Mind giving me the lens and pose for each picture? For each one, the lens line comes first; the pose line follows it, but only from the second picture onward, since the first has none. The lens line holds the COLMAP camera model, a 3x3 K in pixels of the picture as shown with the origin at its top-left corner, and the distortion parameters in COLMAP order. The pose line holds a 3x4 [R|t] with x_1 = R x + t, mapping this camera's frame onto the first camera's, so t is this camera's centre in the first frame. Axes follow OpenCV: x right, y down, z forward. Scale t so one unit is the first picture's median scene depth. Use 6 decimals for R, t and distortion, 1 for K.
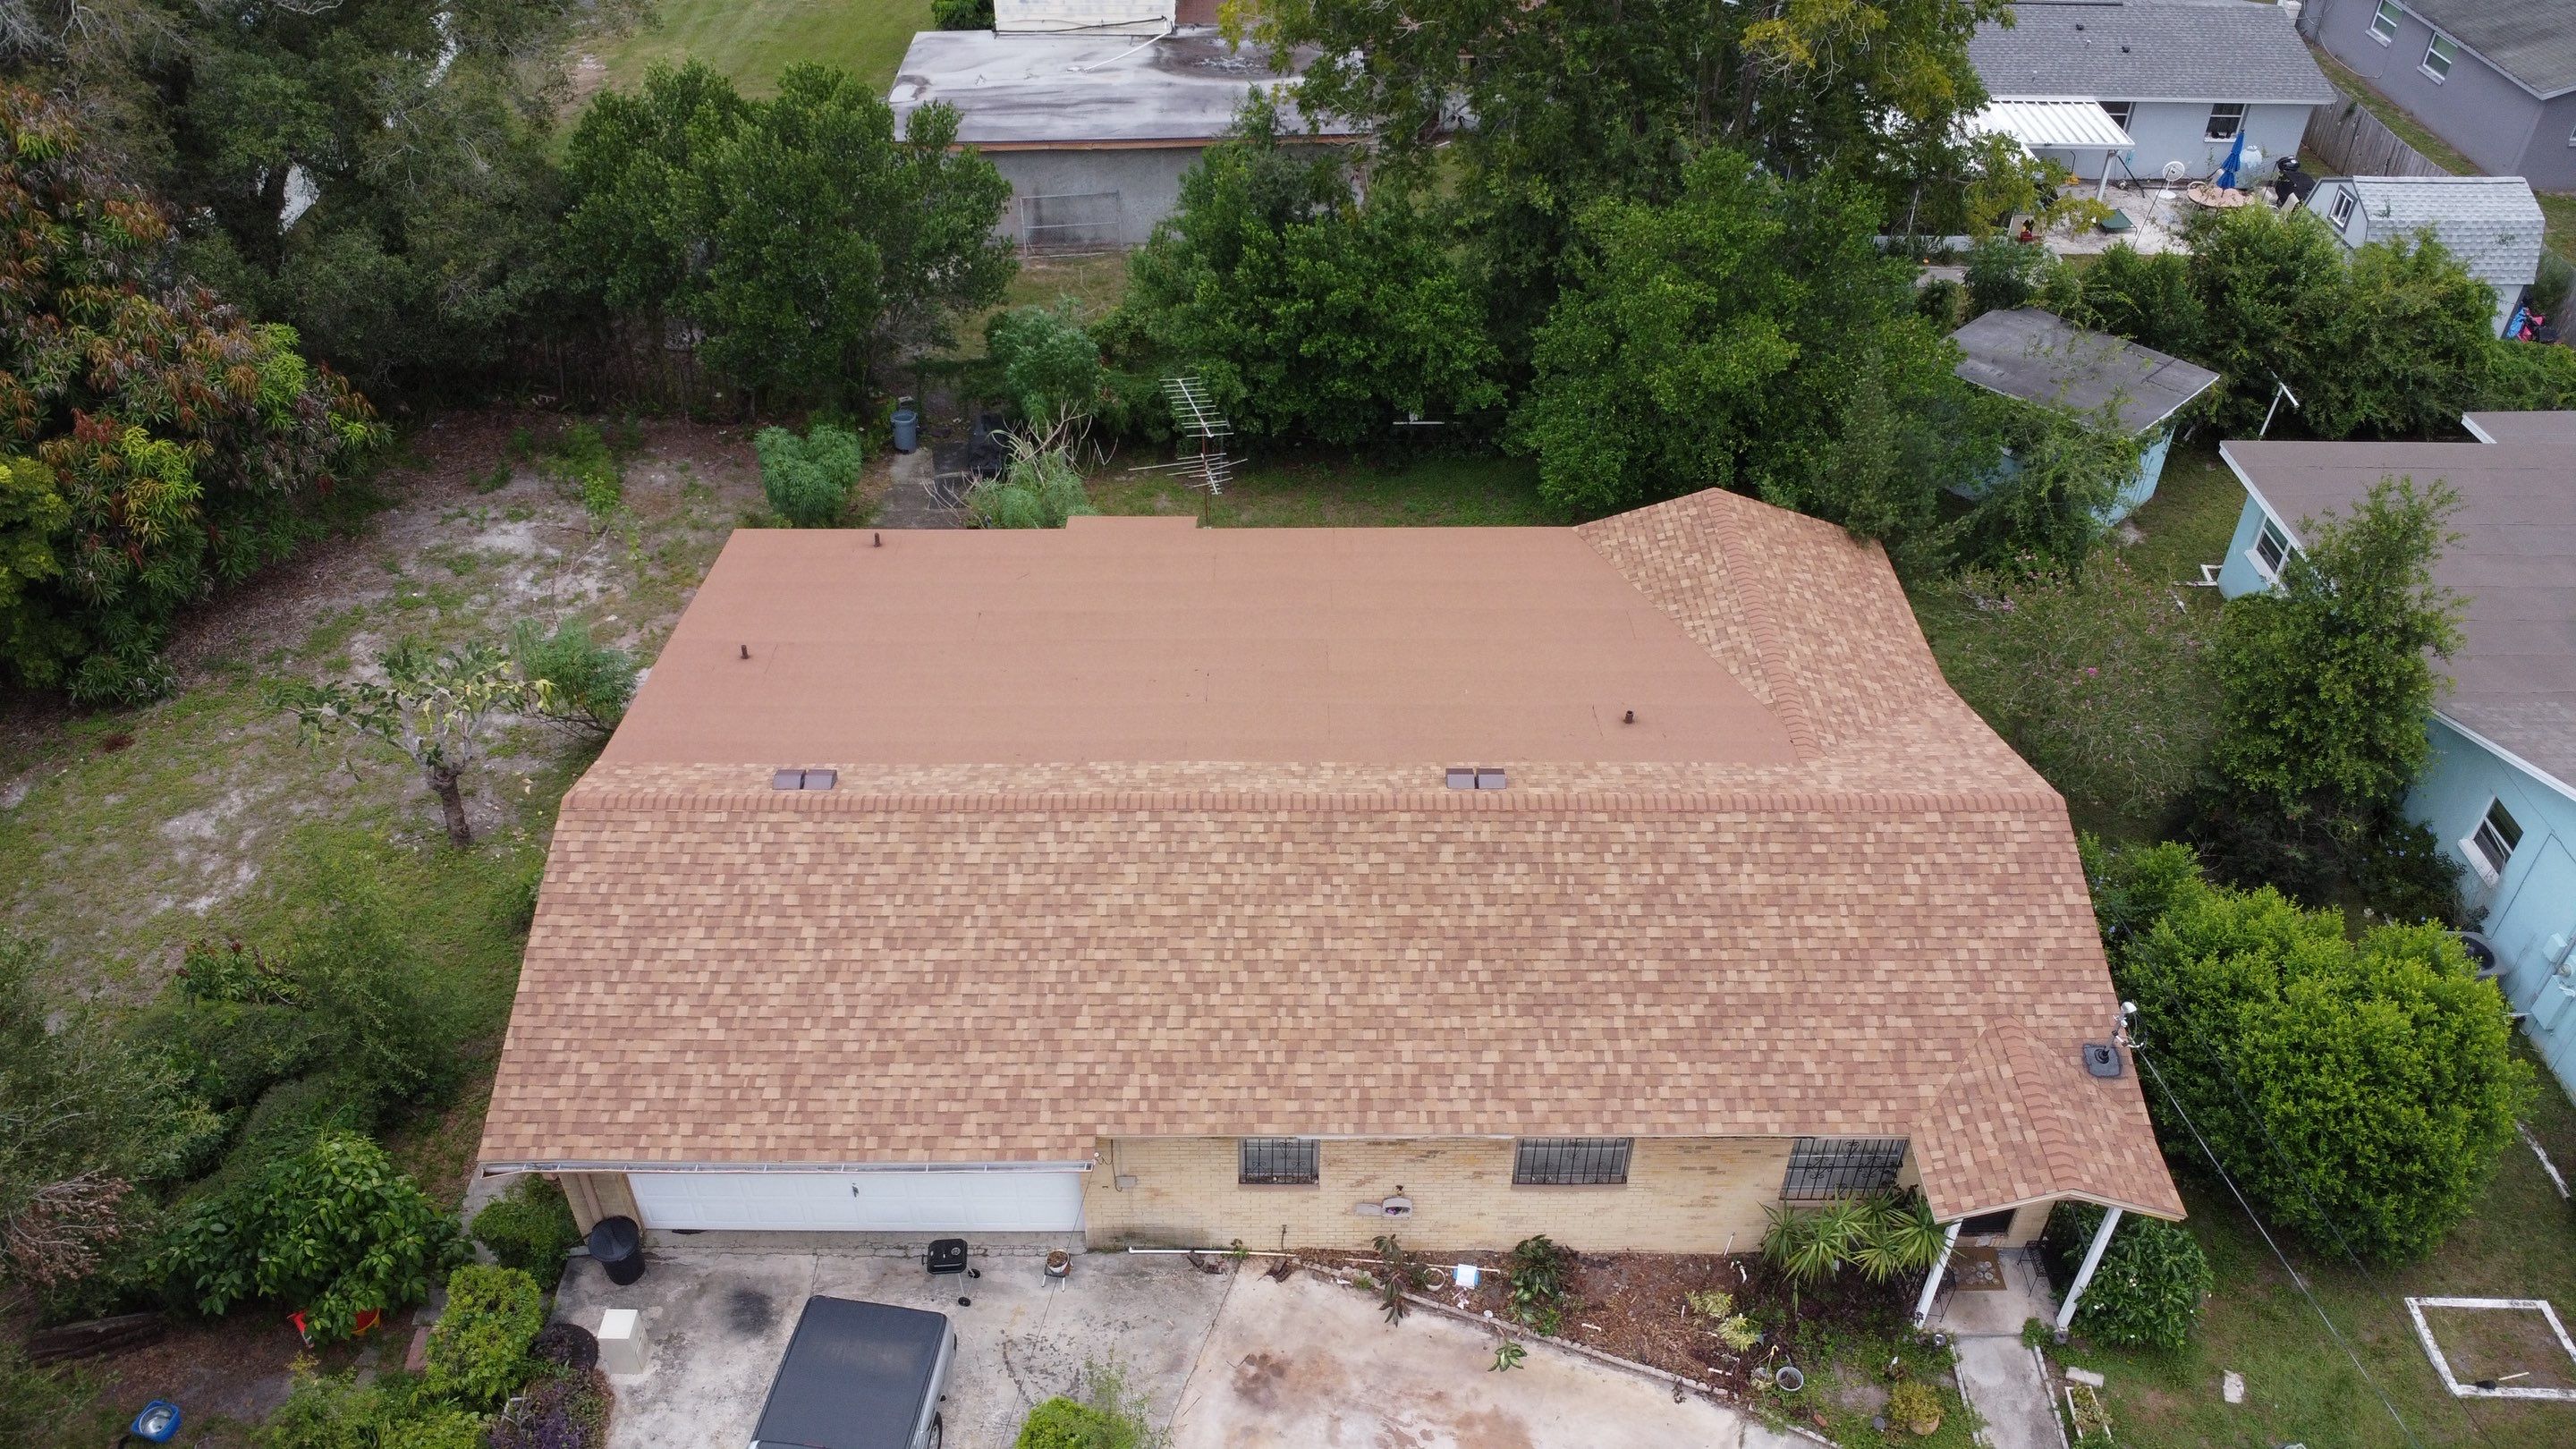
lens RADIAL K [[1870.9, 0, 1276.6], [0, 1870.9, 713.0], [0, 0, 1]] dist [-0.027439, -0.010998]
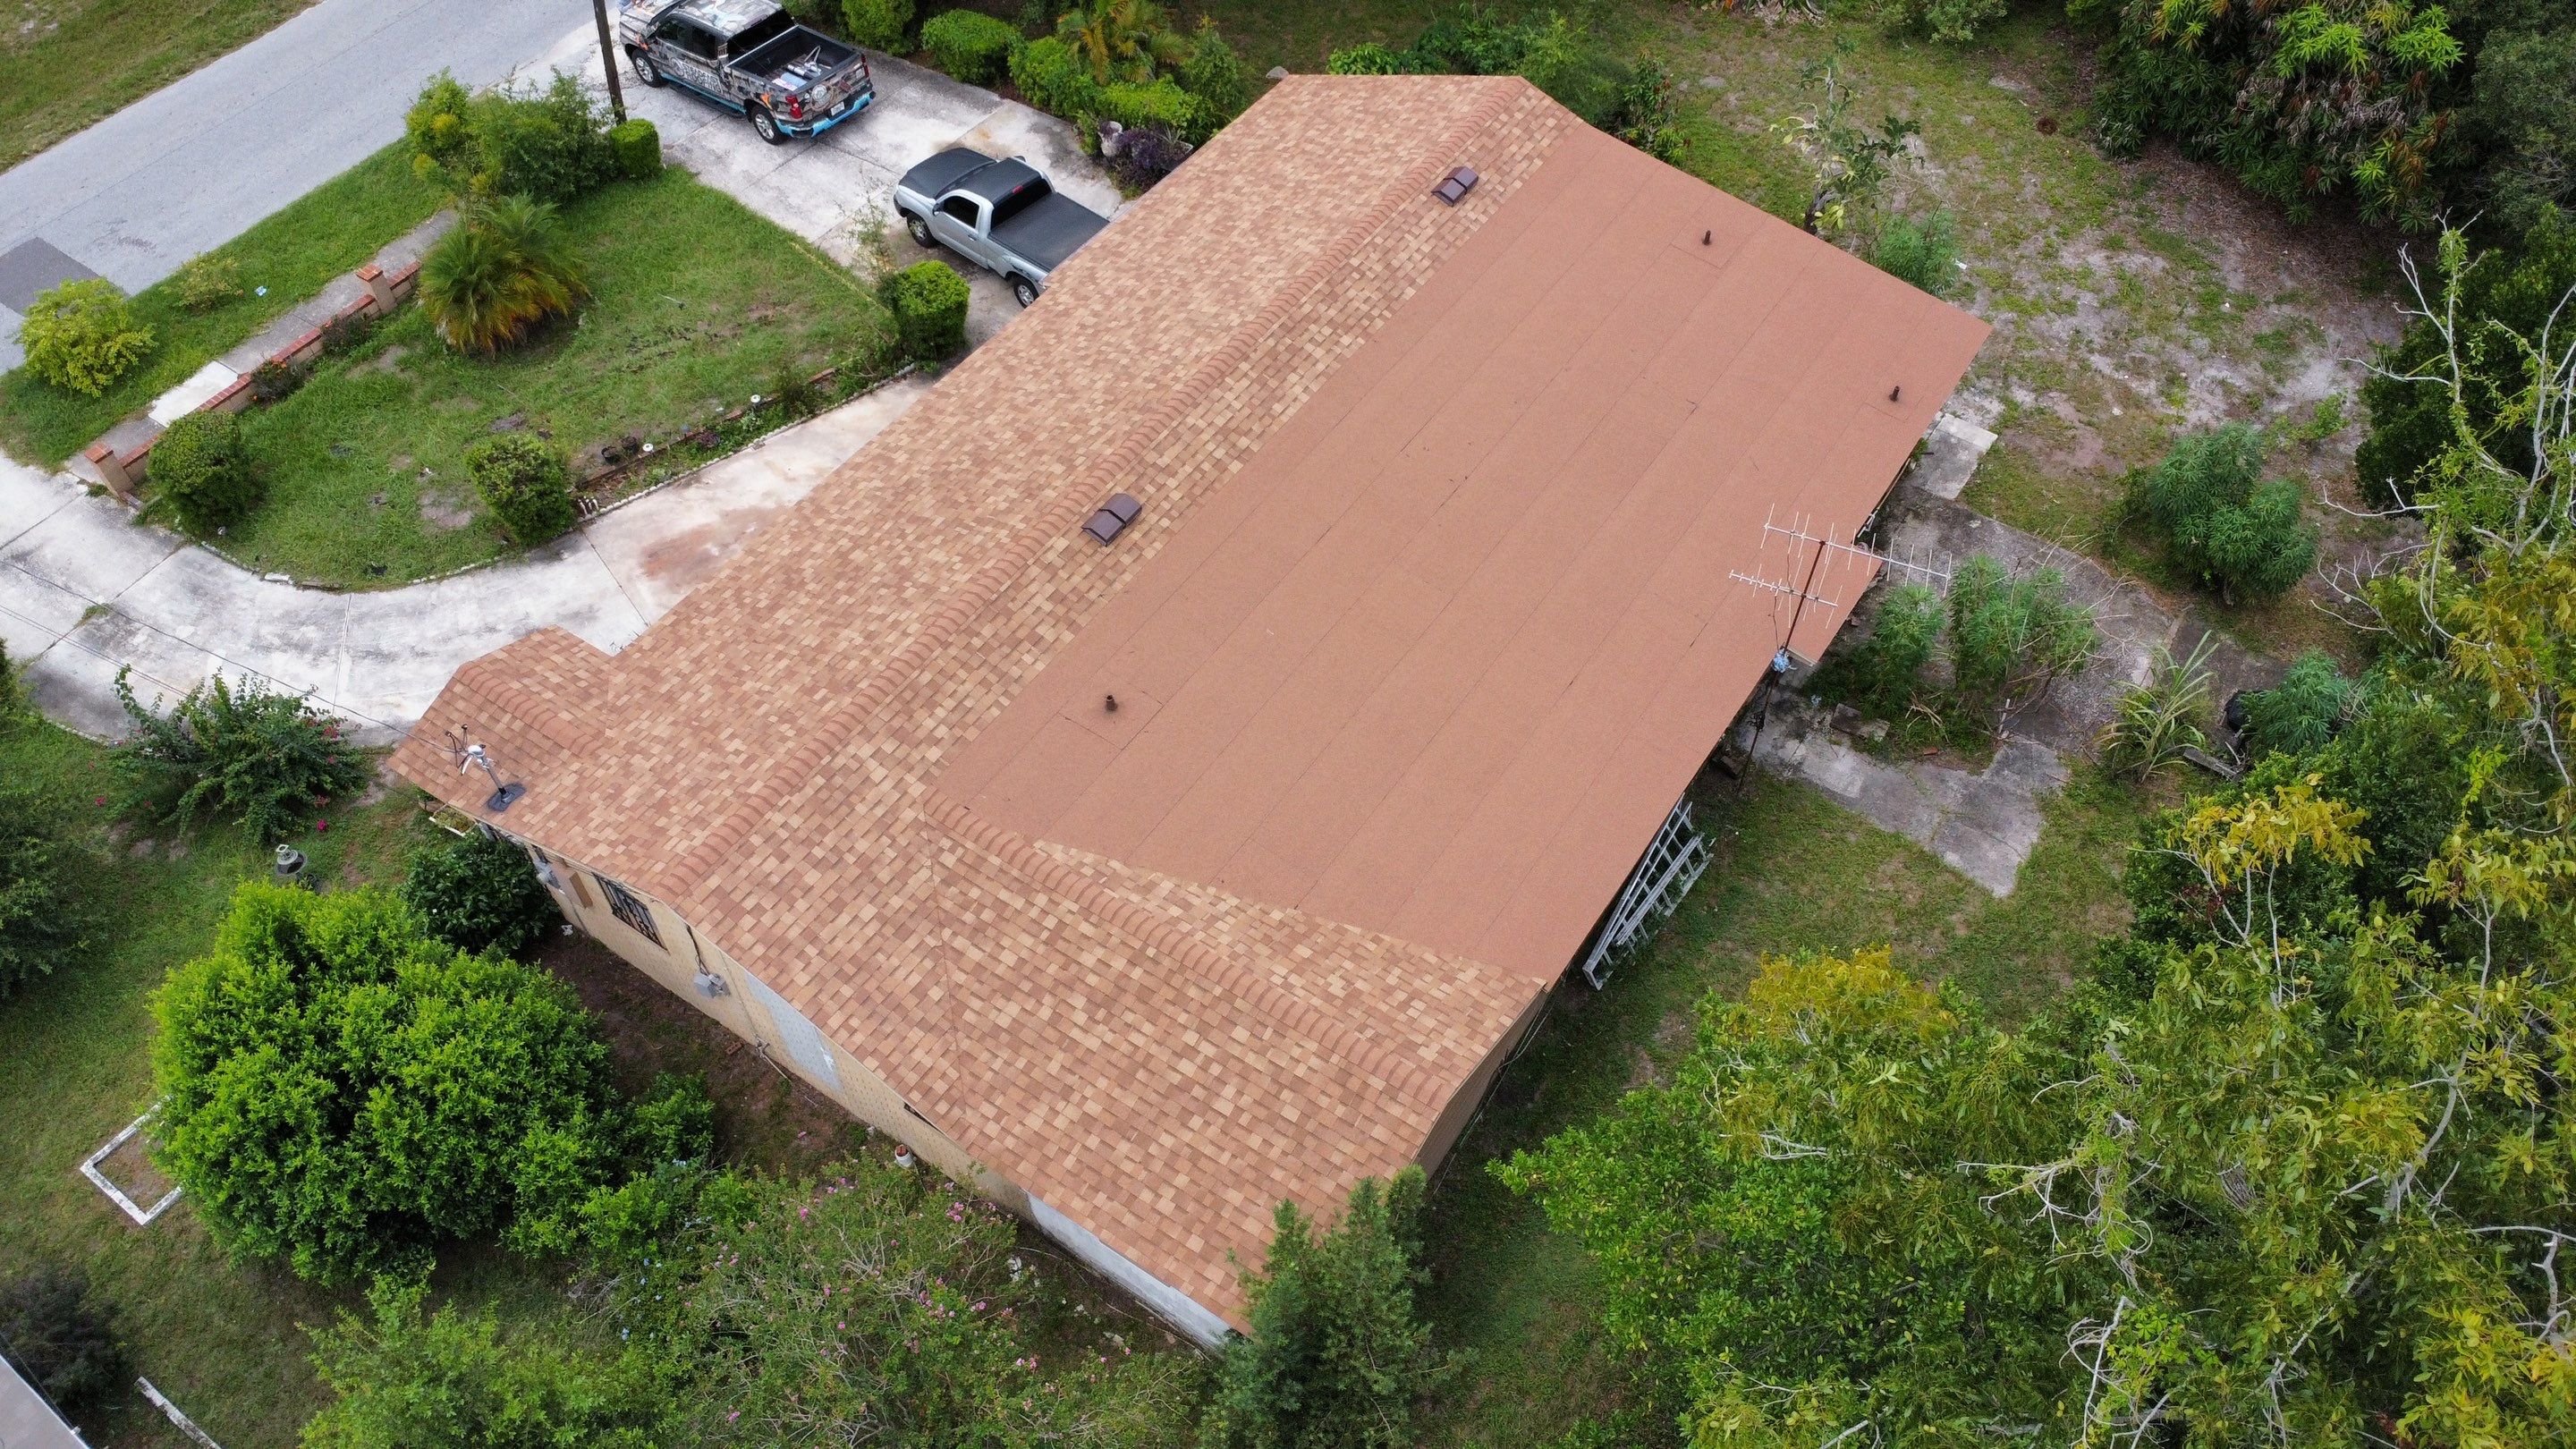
lens RADIAL K [[1870.9, 0, 1283.6], [0, 1870.9, 719.9], [0, 0, 1]] dist [-0.027439, -0.010998]
pose [[-0.557612, 0.645643, -0.521741, 0.692468], [-0.509572, 0.229929, 0.829137, -0.872555], [0.655290, 0.728202, 0.200791, 1.009885]]
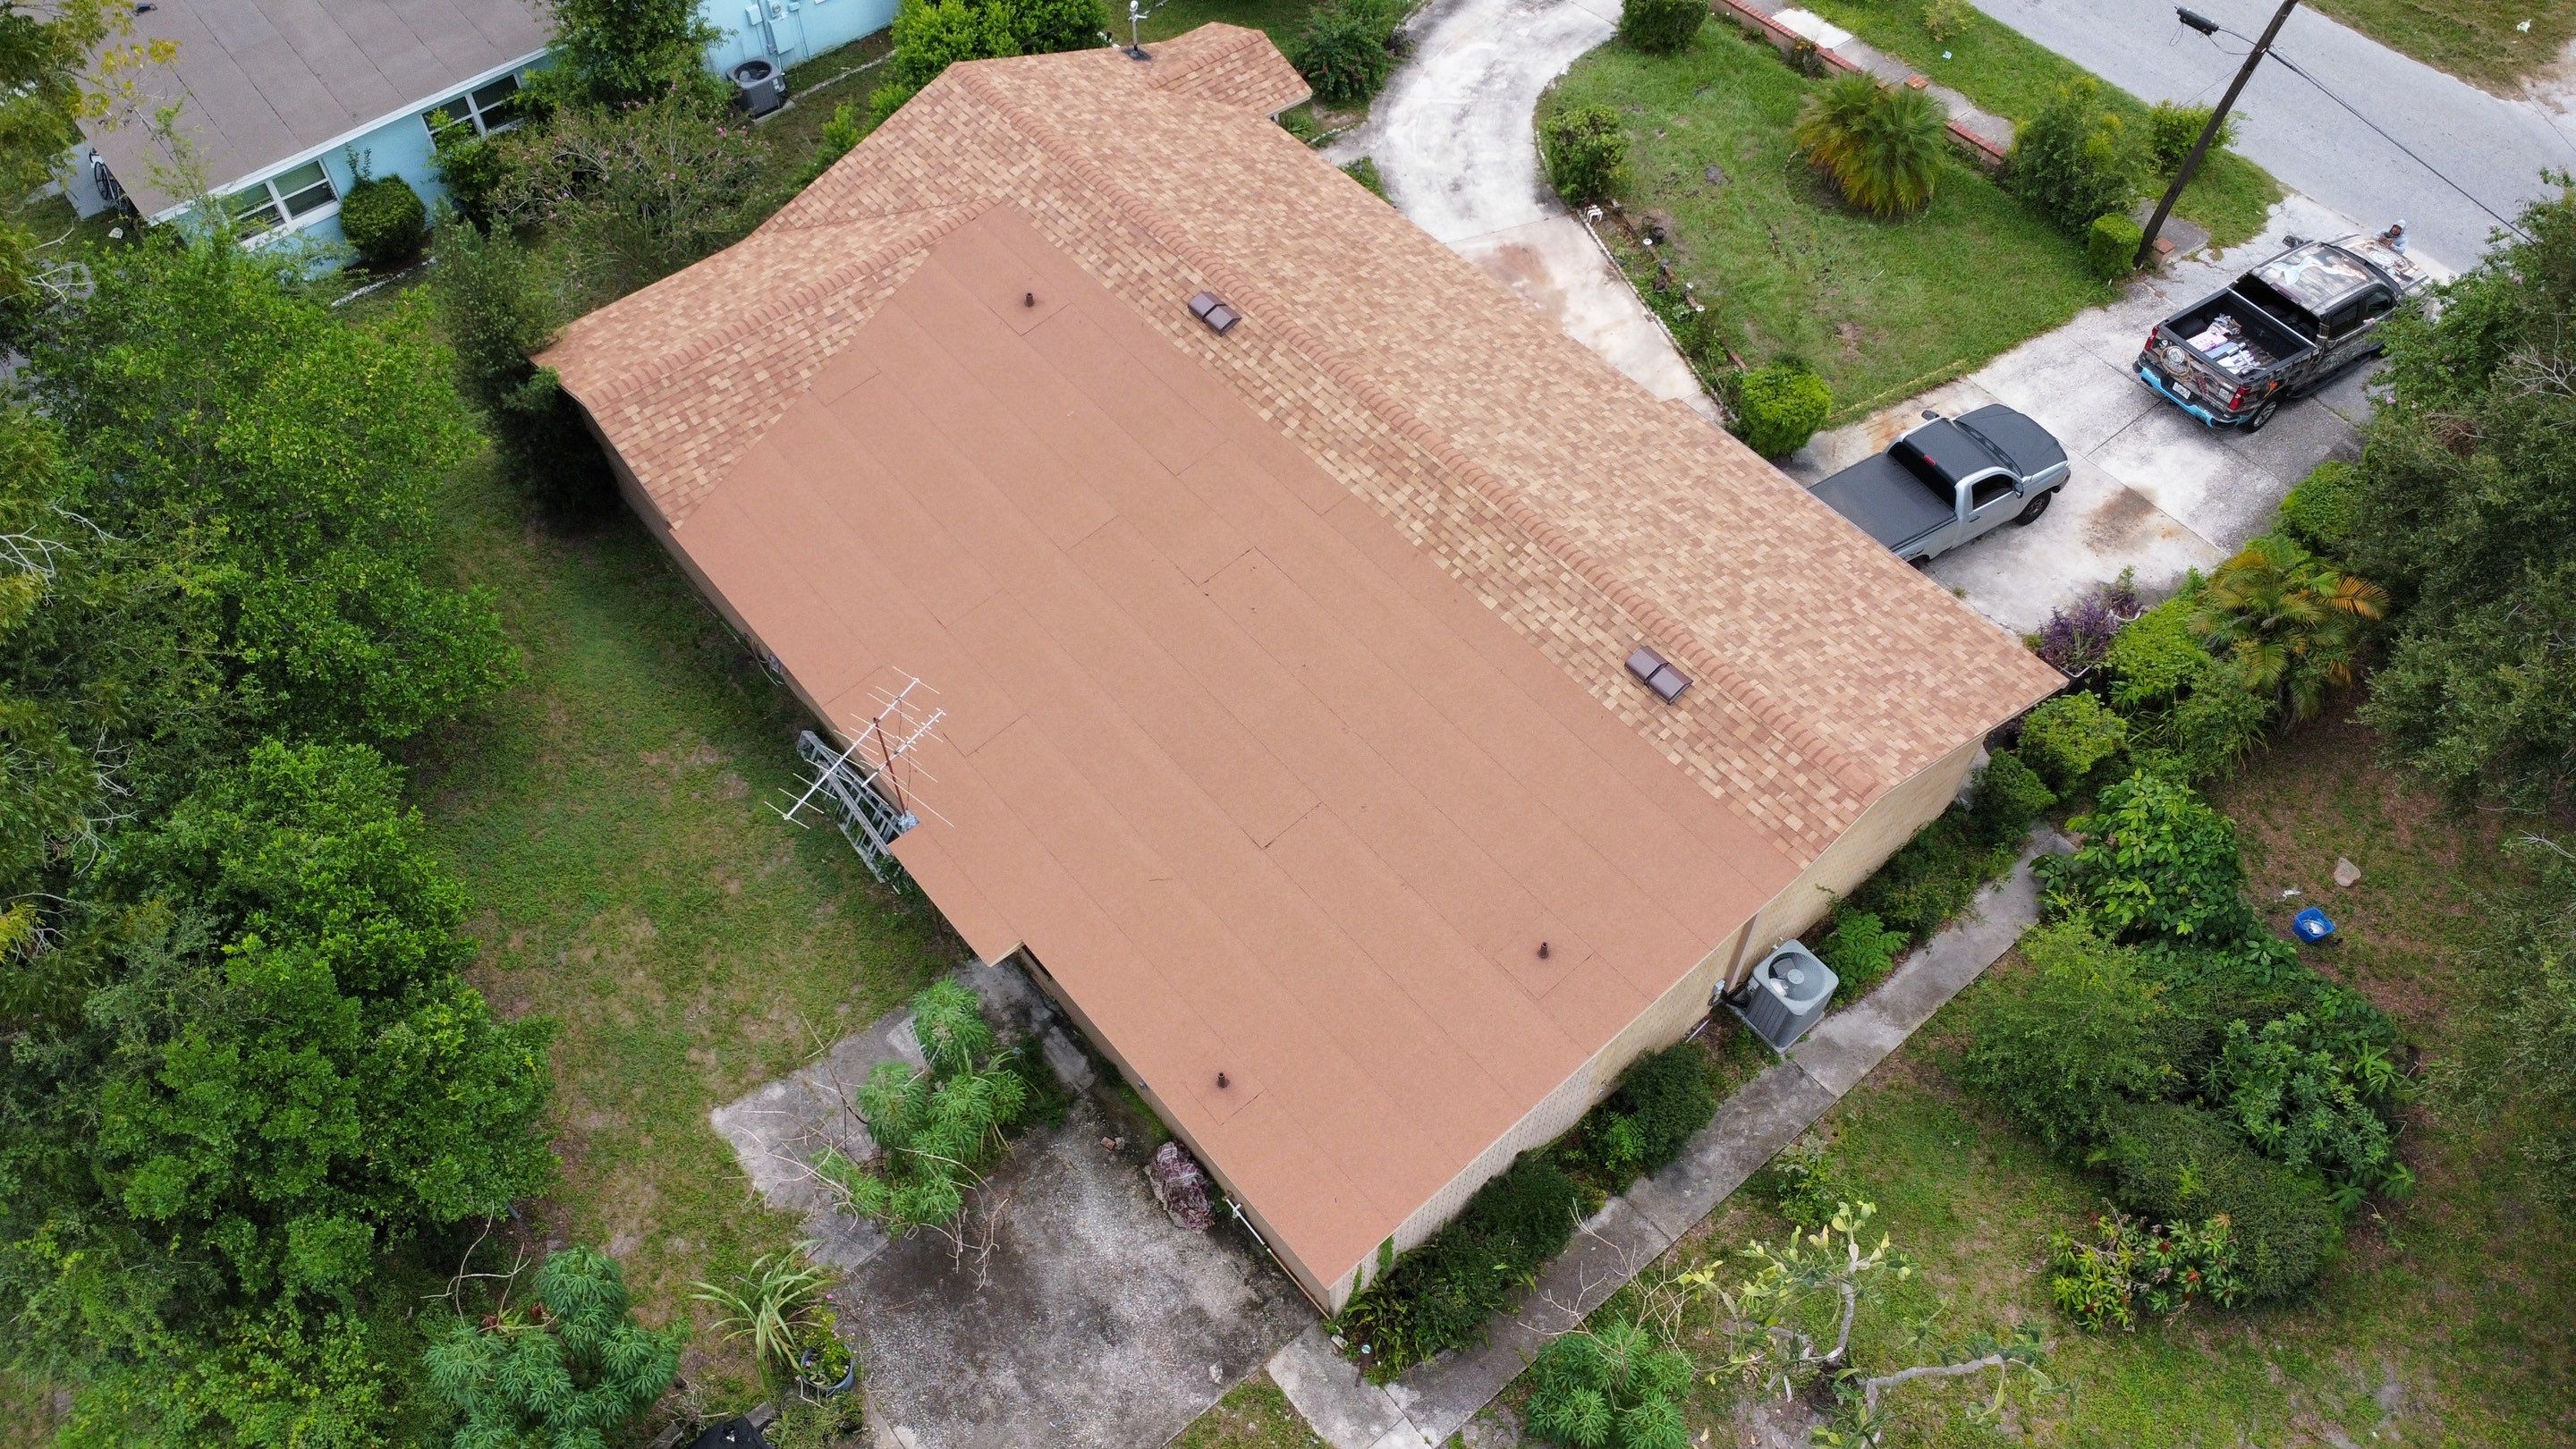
lens RADIAL K [[1870.9, 0, 1281.0], [0, 1870.9, 728.4], [0, 0, 1]] dist [-0.027439, -0.010998]
pose [[-0.642030, -0.611809, 0.462047, -0.628837], [0.475894, 0.154484, 0.865829, -0.936178], [-0.601100, 0.775774, 0.191973, 1.027747]]
